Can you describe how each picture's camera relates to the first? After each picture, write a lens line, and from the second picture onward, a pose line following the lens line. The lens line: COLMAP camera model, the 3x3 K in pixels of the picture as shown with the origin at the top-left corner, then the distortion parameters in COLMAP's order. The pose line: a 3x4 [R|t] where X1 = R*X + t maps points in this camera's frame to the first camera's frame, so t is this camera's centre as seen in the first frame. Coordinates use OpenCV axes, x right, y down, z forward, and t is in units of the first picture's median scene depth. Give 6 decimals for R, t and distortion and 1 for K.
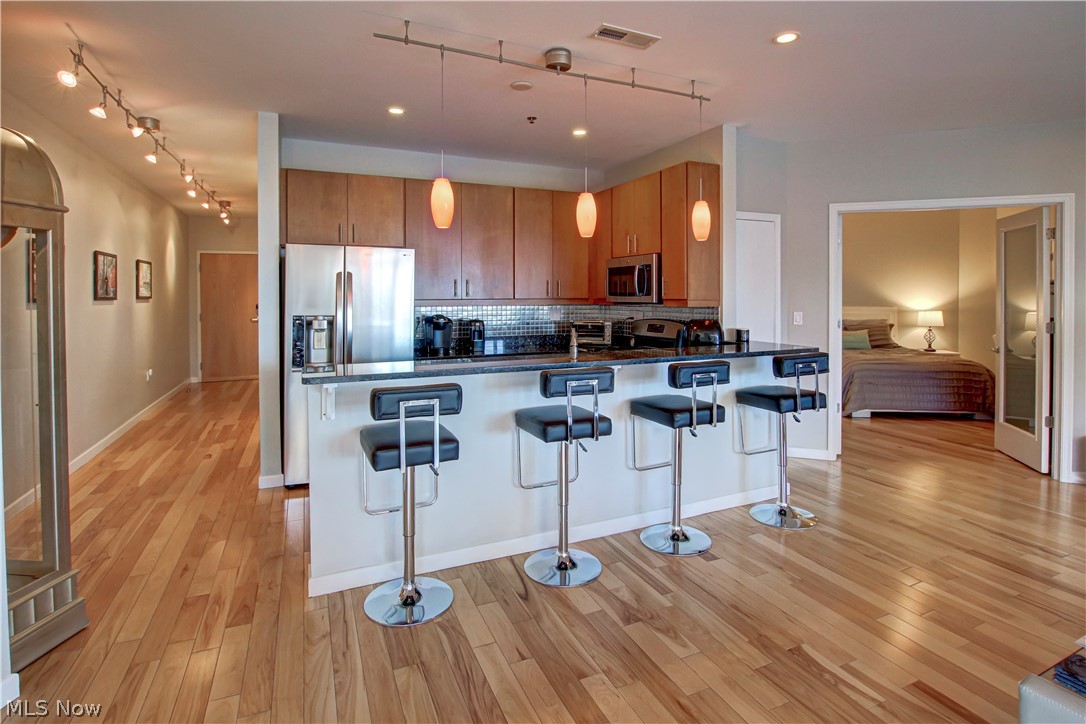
lens RADIAL K [[552.3, 0, 544.3], [0, 552.3, 305.5], [0, 0, 1]] dist [-0.025913, -0.000655]
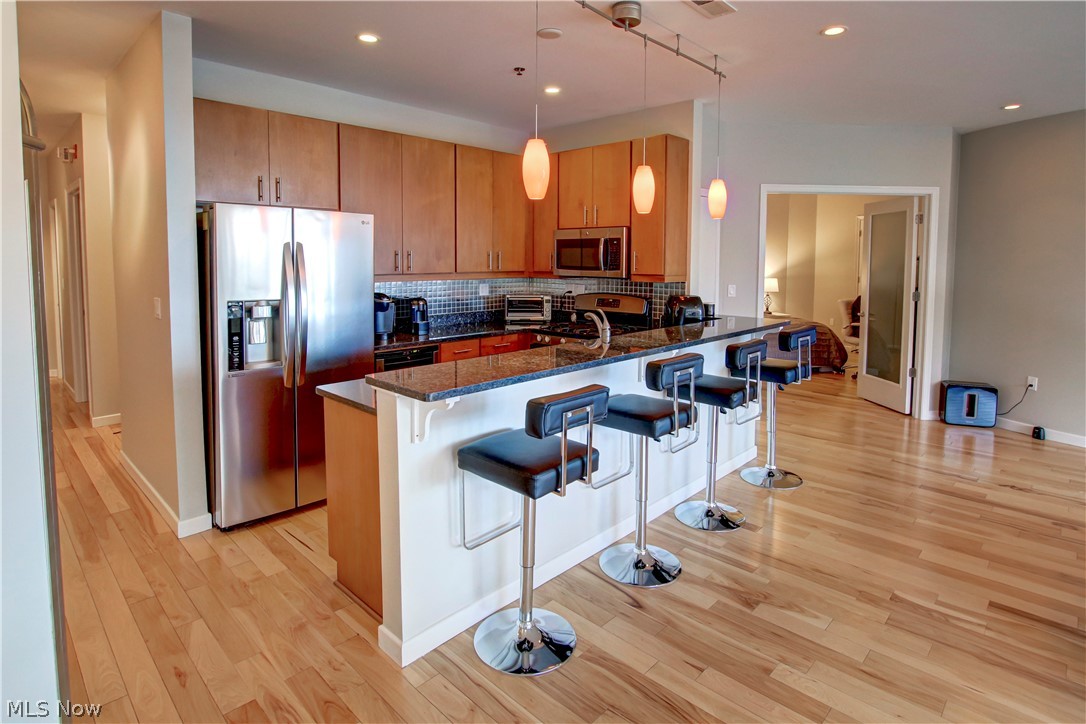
lens RADIAL K [[579.3, 0, 563.3], [0, 579.3, 302.4], [0, 0, 1]] dist [-0.022146, -0.002856]
pose [[0.923168, -0.023048, 0.383704, -0.293196], [0.000445, 0.998264, 0.058894, -0.022194], [-0.384395, -0.054198, 0.921576, 0.099970]]
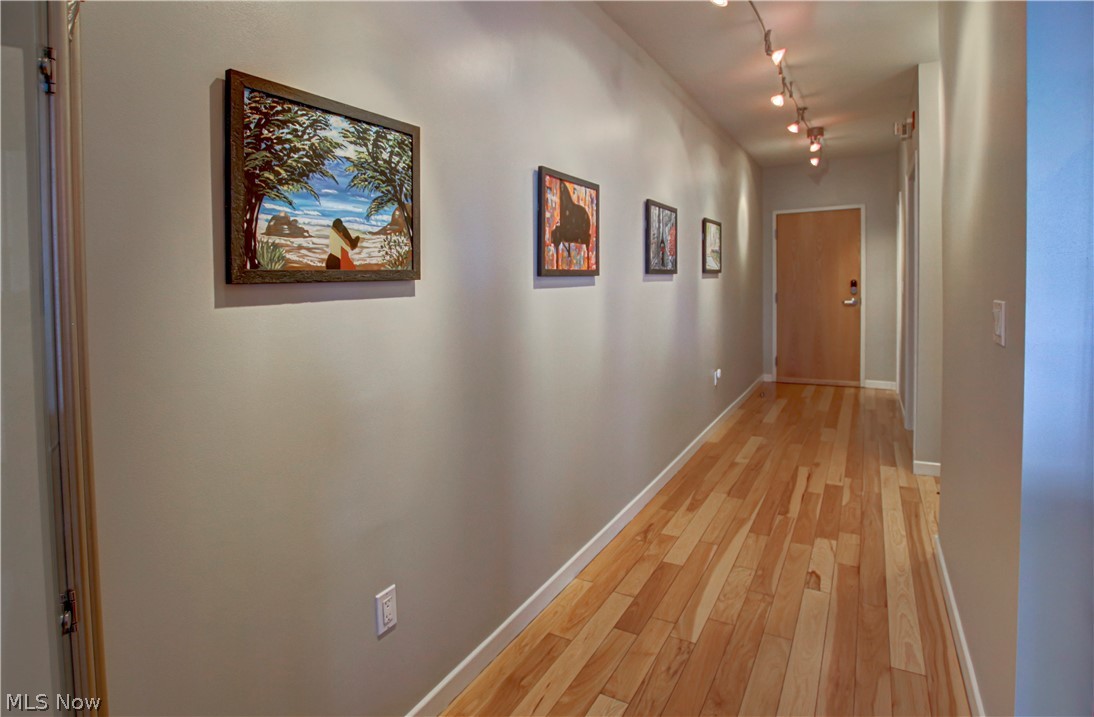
lens RADIAL K [[565.6, 0, 523.1], [0, 565.6, 290.1], [0, 0, 1]] dist [-0.026617, 0.000865]
pose [[0.572305, 0.012956, -0.819938, -0.377721], [-0.001754, 0.999892, 0.014575, 0.000710], [0.820039, -0.006904, 0.572266, 0.522865]]
